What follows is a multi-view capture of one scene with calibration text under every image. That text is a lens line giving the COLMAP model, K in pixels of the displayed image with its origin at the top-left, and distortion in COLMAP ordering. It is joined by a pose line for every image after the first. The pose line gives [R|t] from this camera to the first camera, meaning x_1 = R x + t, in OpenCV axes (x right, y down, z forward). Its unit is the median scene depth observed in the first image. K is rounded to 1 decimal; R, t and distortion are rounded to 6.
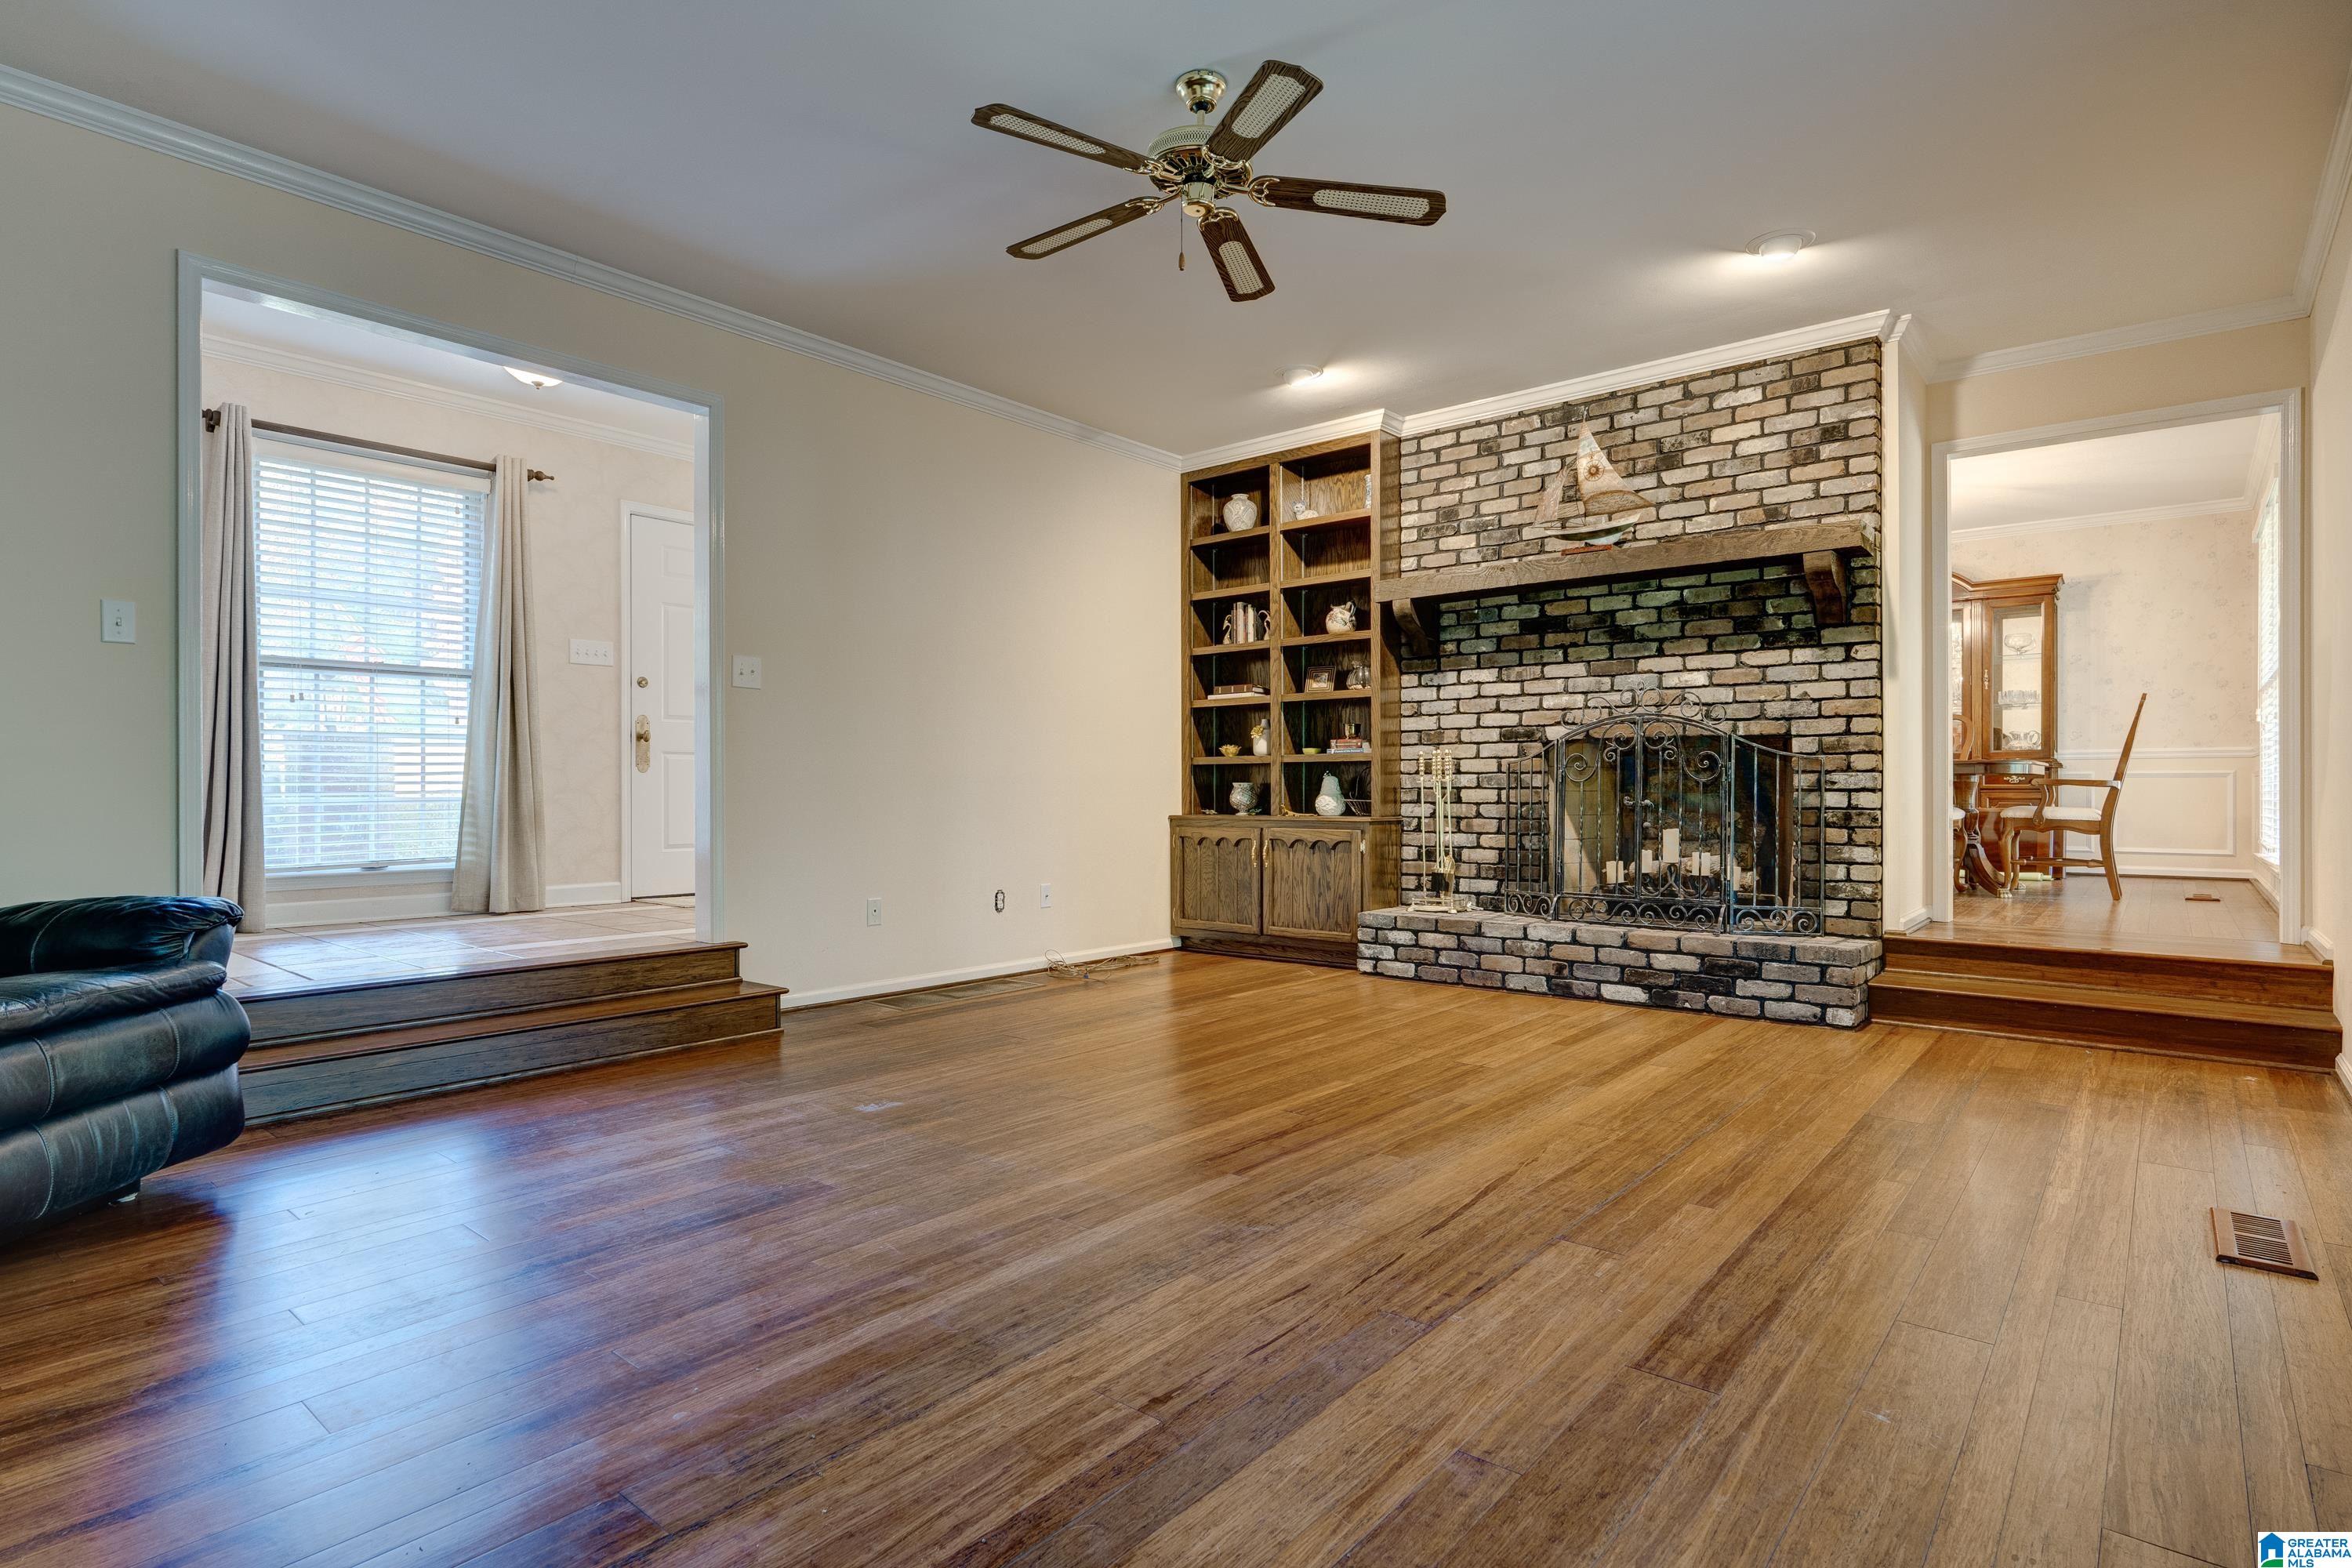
lens RADIAL K [[1202.3, 0, 1177.6], [0, 1202.3, 782.2], [0, 0, 1]] dist [-0.002621, -0.001540]
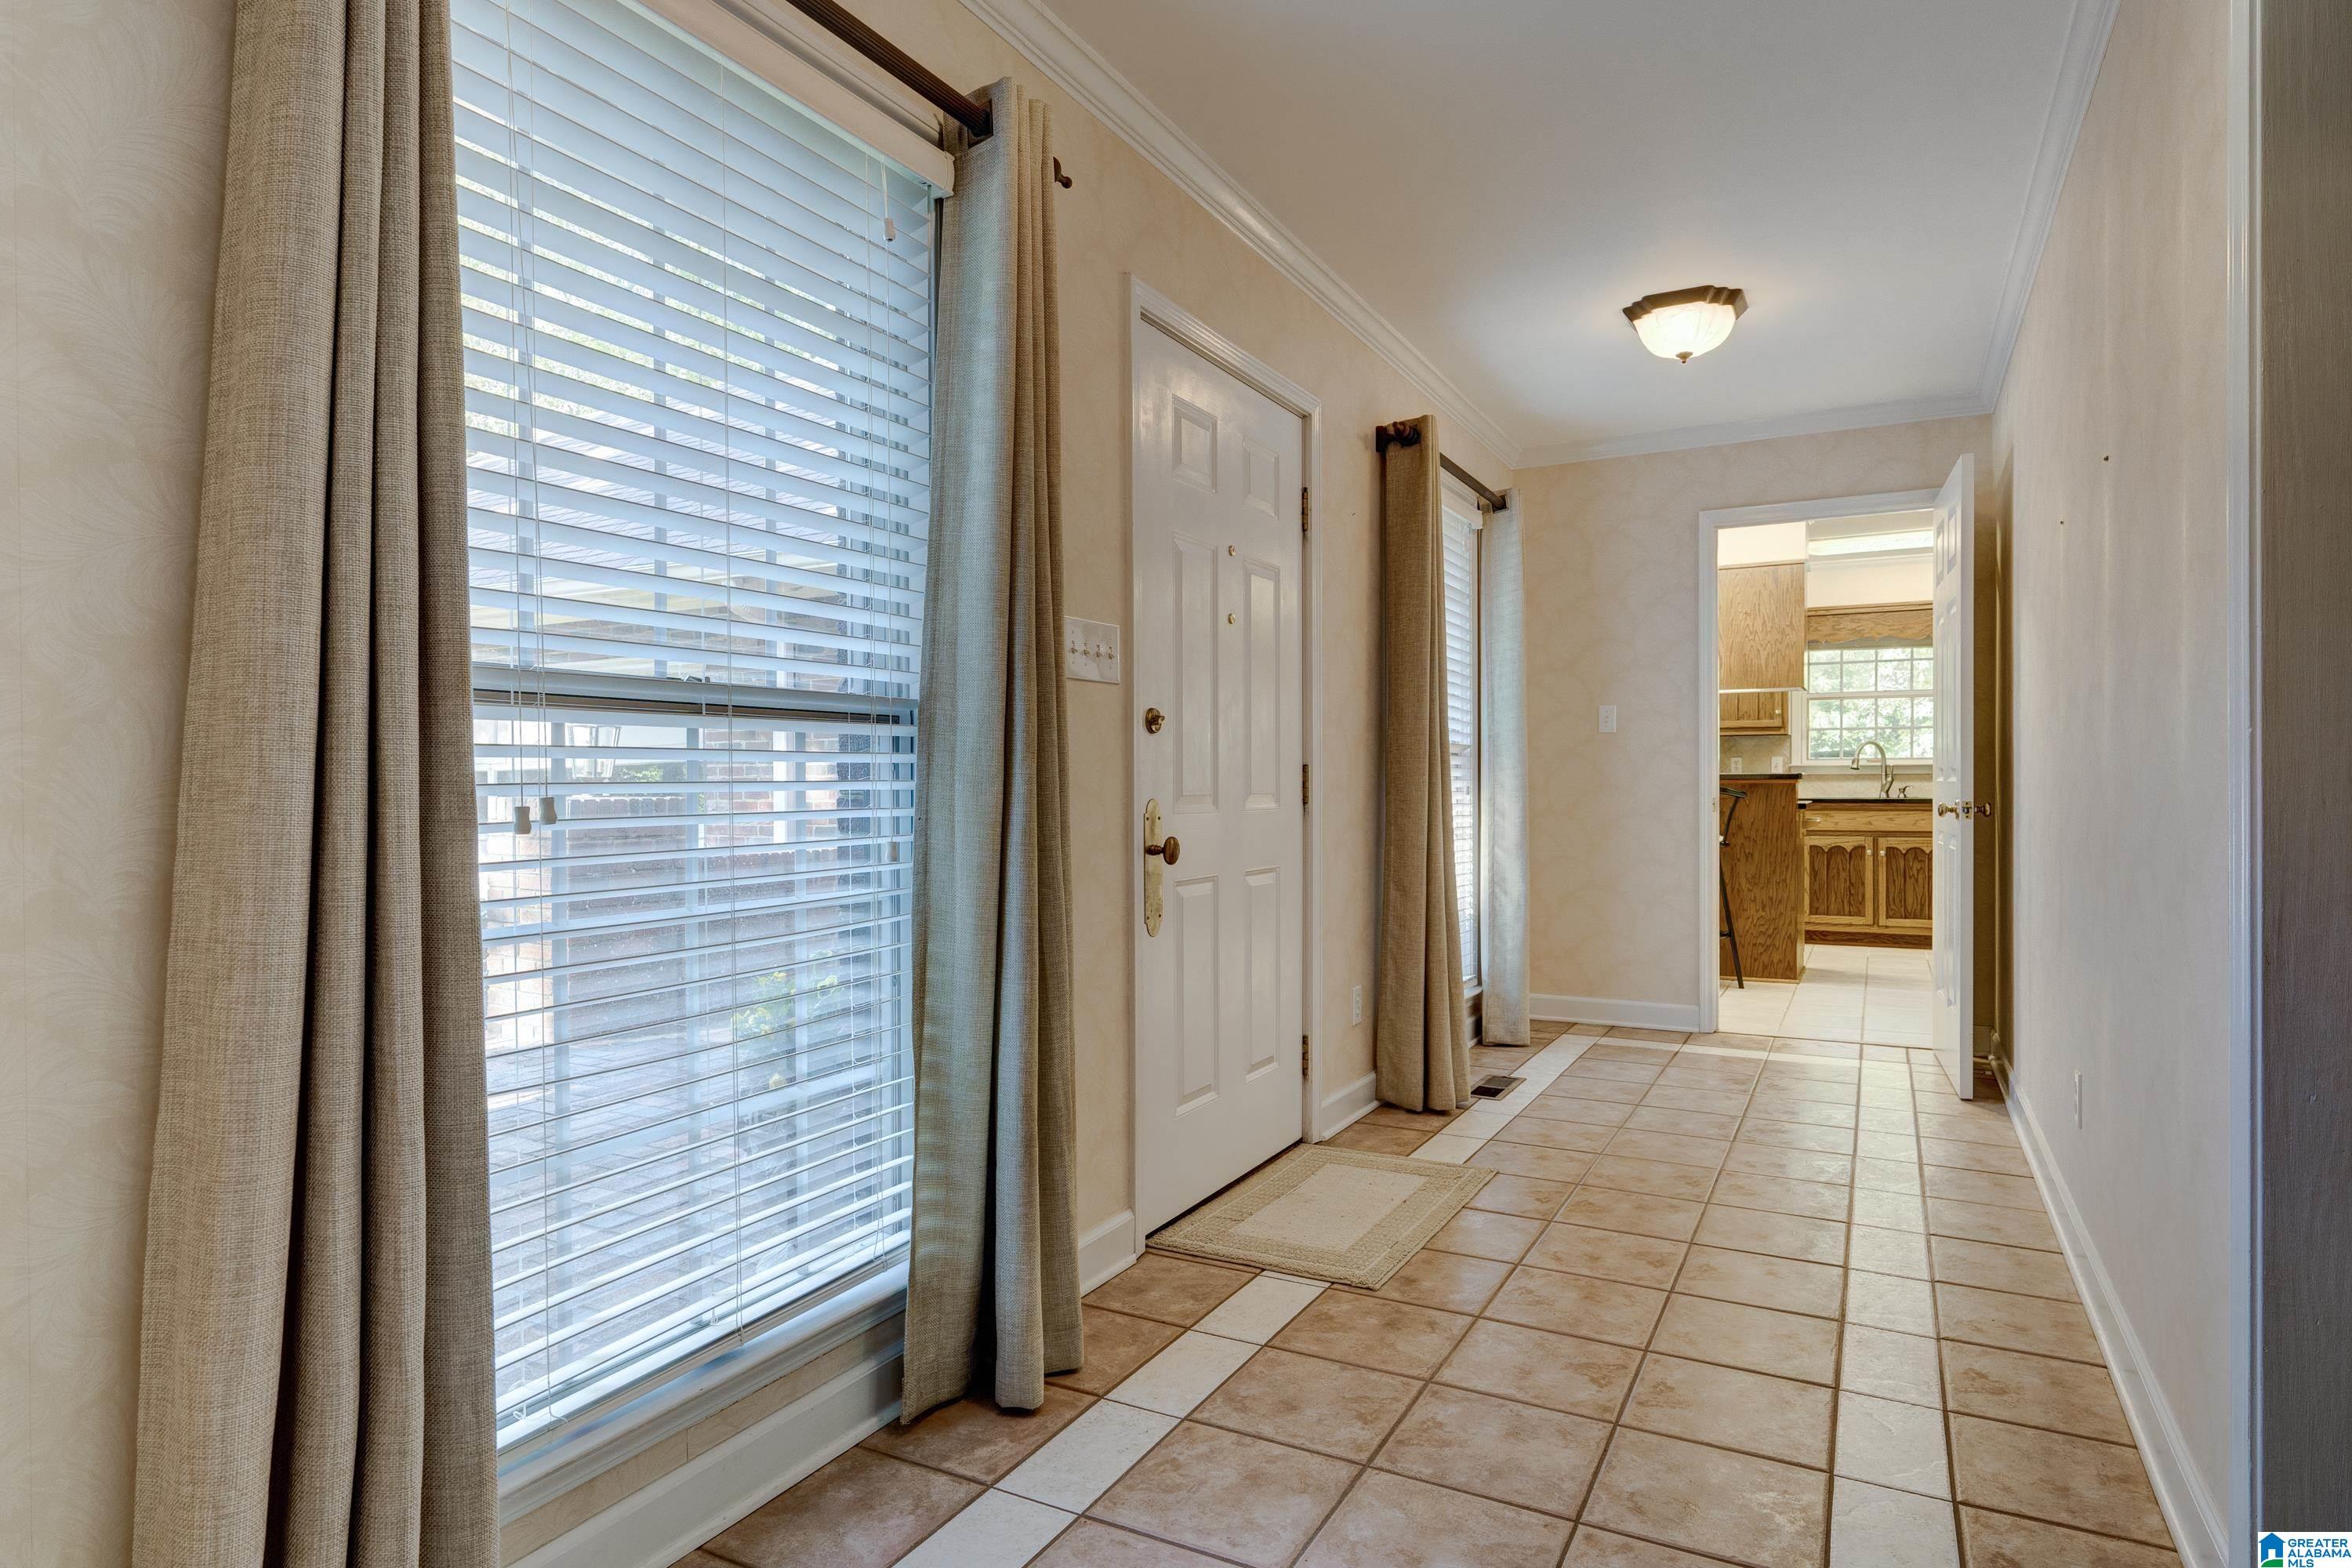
lens RADIAL K [[1302.2, 0, 1174.2], [0, 1302.2, 781.4], [0, 0, 1]] dist [-0.001228, -0.000073]
pose [[0.981159, -0.000965, 0.193198, -0.586325], [-0.000419, 0.999975, 0.007125, -0.072323], [-0.193200, -0.007072, 0.981134, 0.616089]]
